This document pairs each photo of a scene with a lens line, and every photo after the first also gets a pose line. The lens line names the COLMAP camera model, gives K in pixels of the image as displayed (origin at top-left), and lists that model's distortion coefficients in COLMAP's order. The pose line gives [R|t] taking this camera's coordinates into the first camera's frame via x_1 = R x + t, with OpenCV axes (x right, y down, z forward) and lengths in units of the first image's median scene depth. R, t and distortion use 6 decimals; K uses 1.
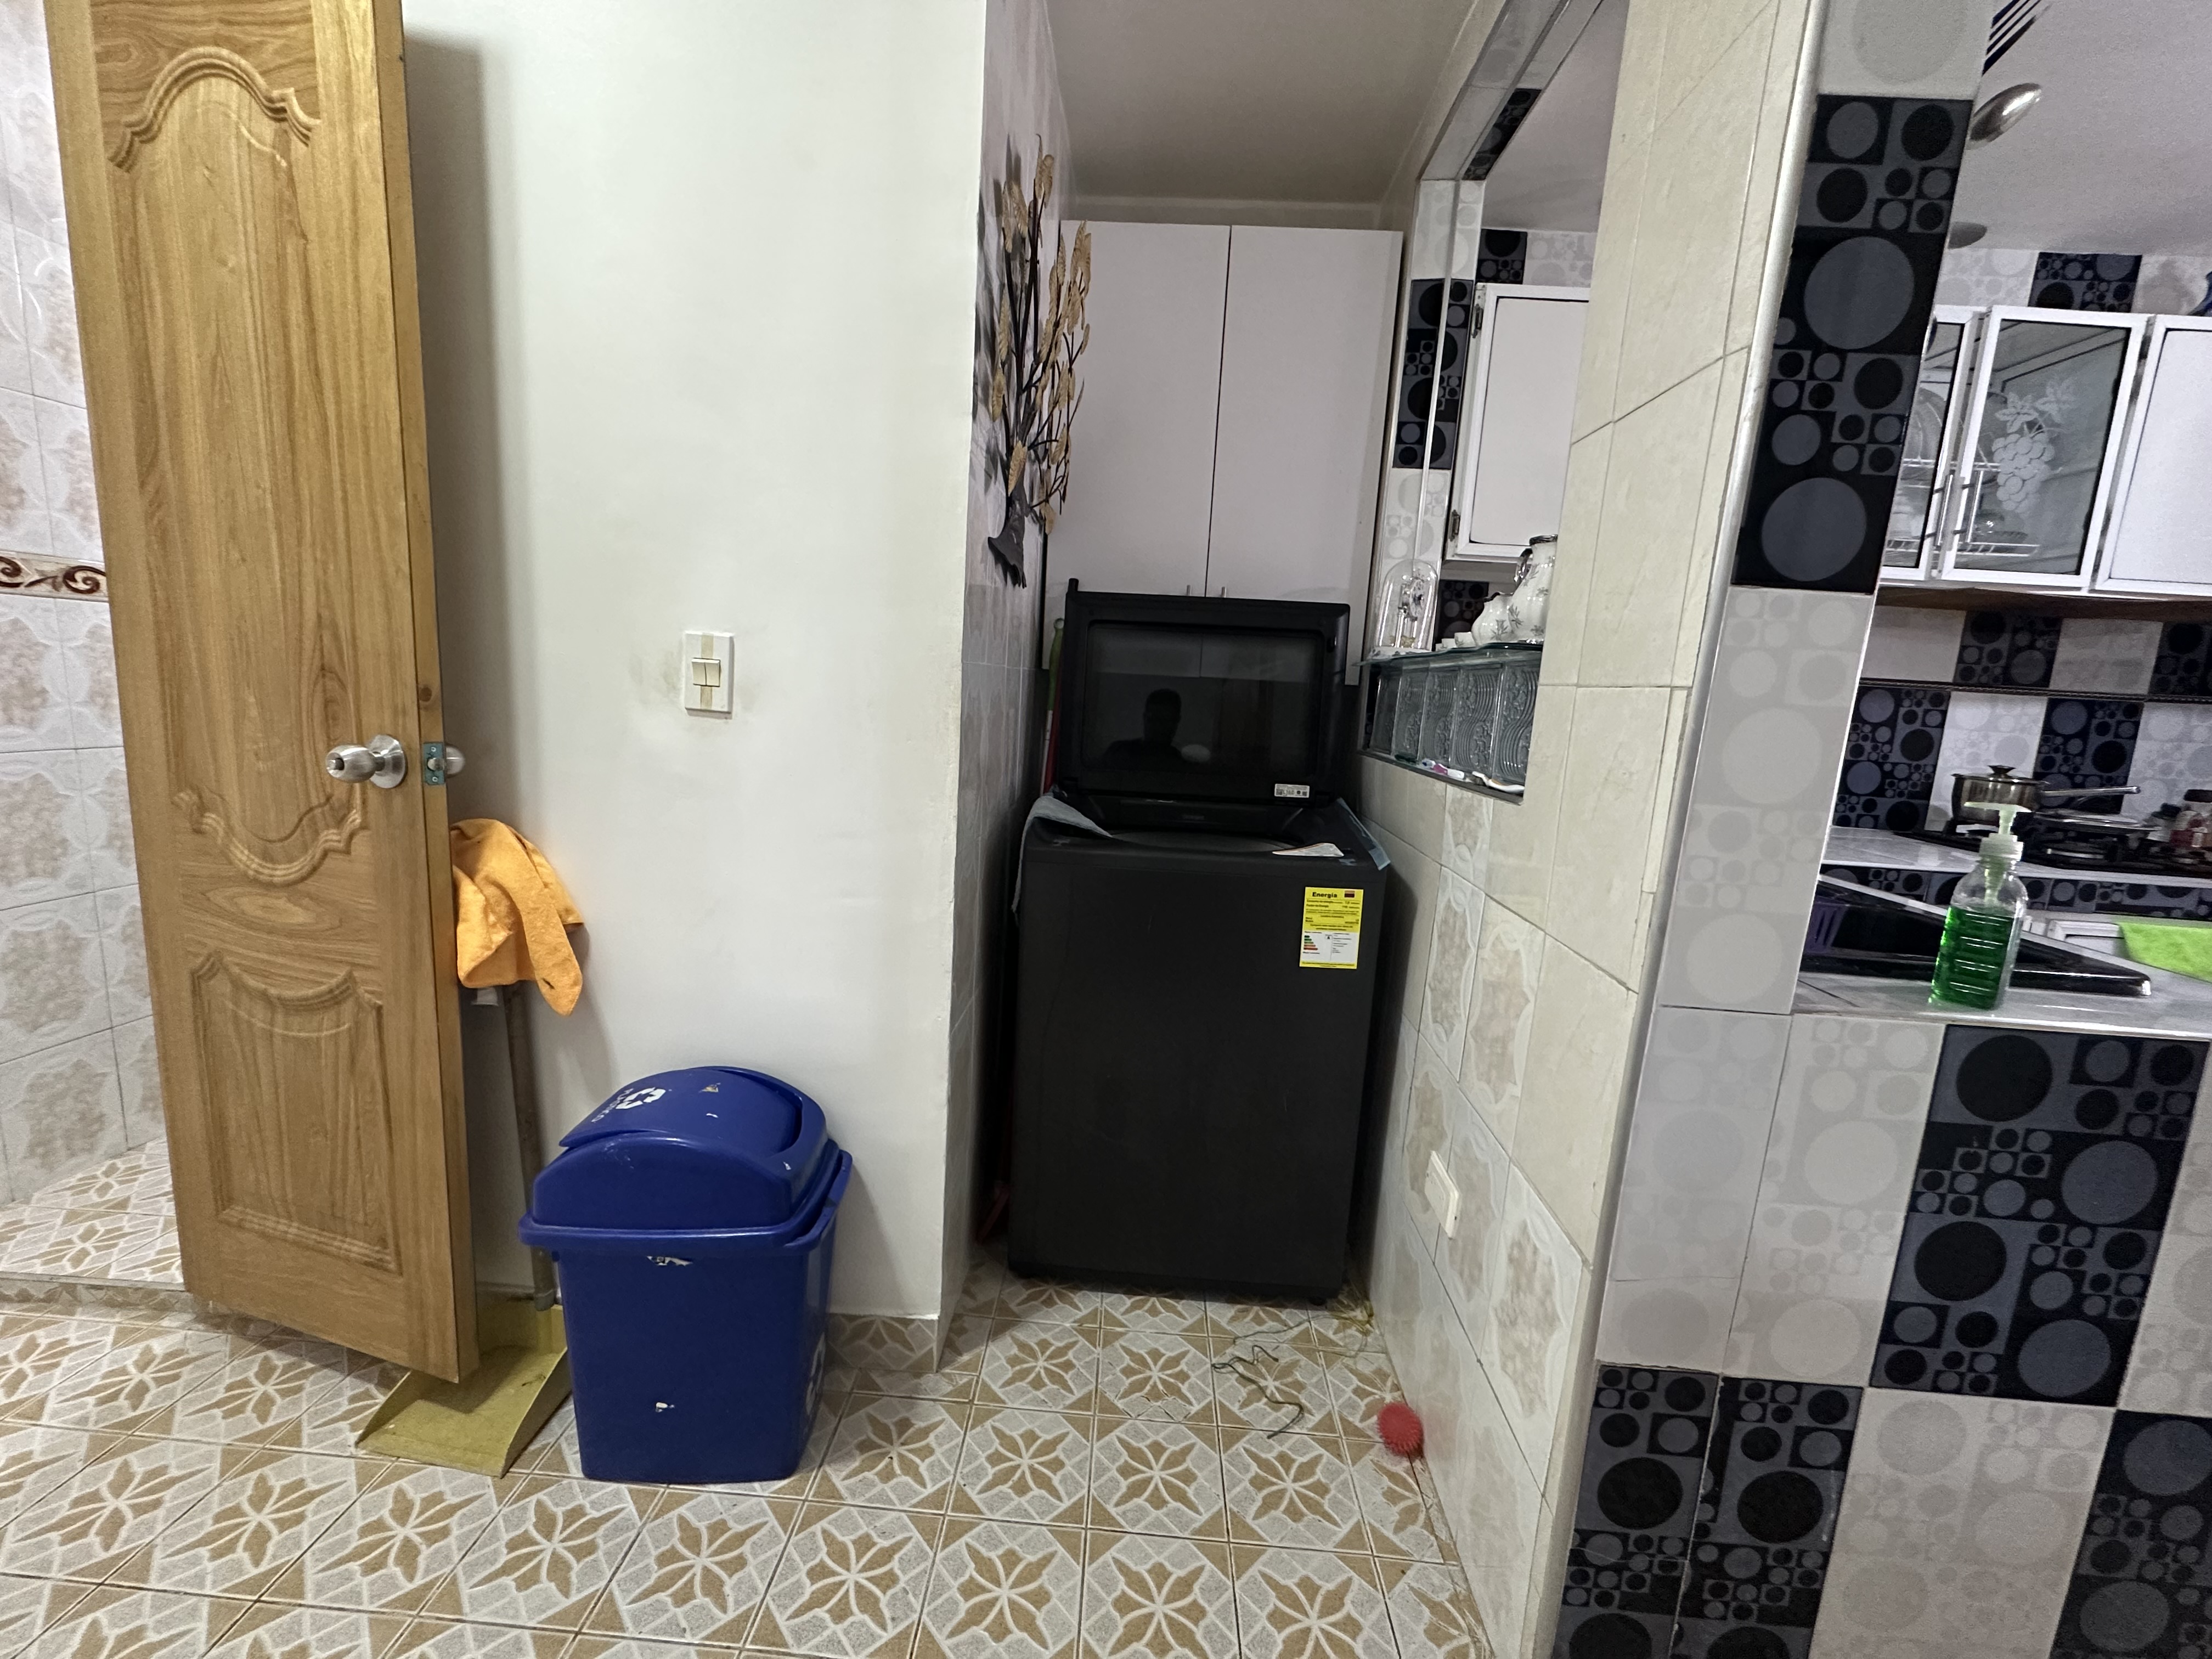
lens RADIAL K [[888.9, 0, 1106.9], [0, 888.9, 826.3], [0, 0, 1]] dist [-0.001285, 0.000276]
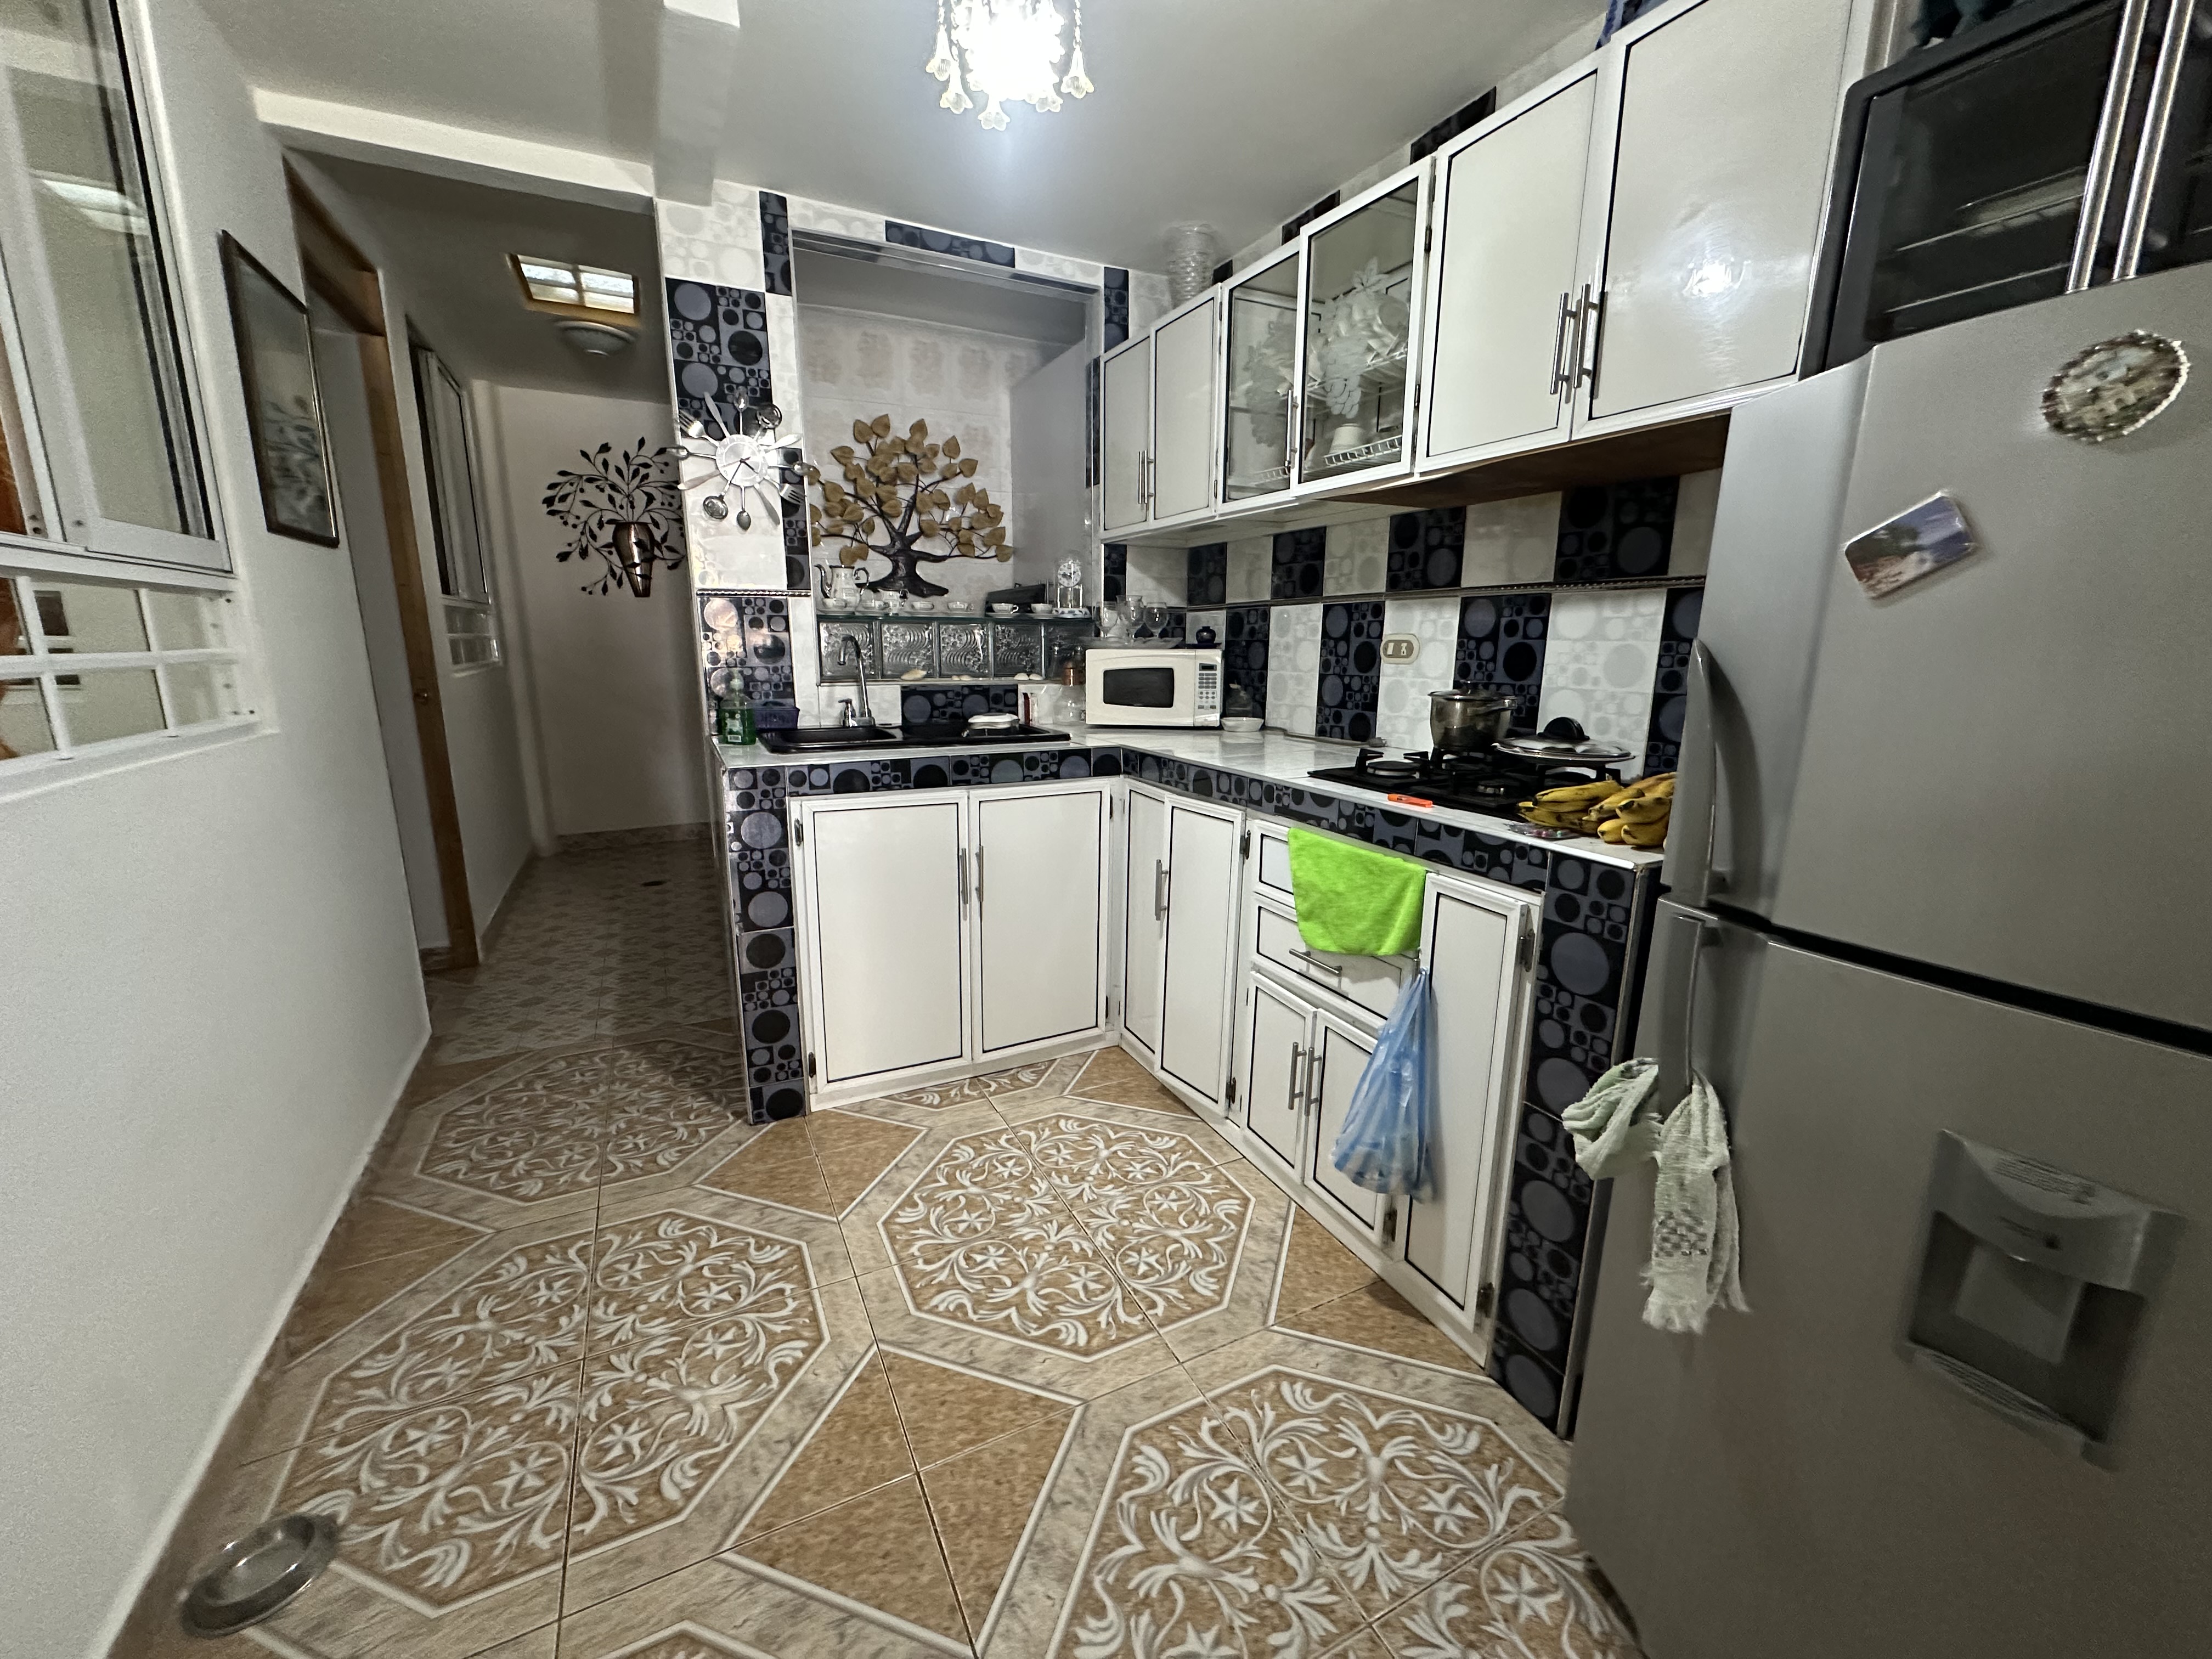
lens RADIAL K [[883.5, 0, 1106.6], [0, 883.5, 826.9], [0, 0, 1]] dist [-0.004854, 0.001408]
pose [[0.487458, 0.128017, -0.863711, 2.699770], [-0.114039, 0.990055, 0.082383, 0.072025], [0.865668, 0.058339, 0.497209, 0.475904]]
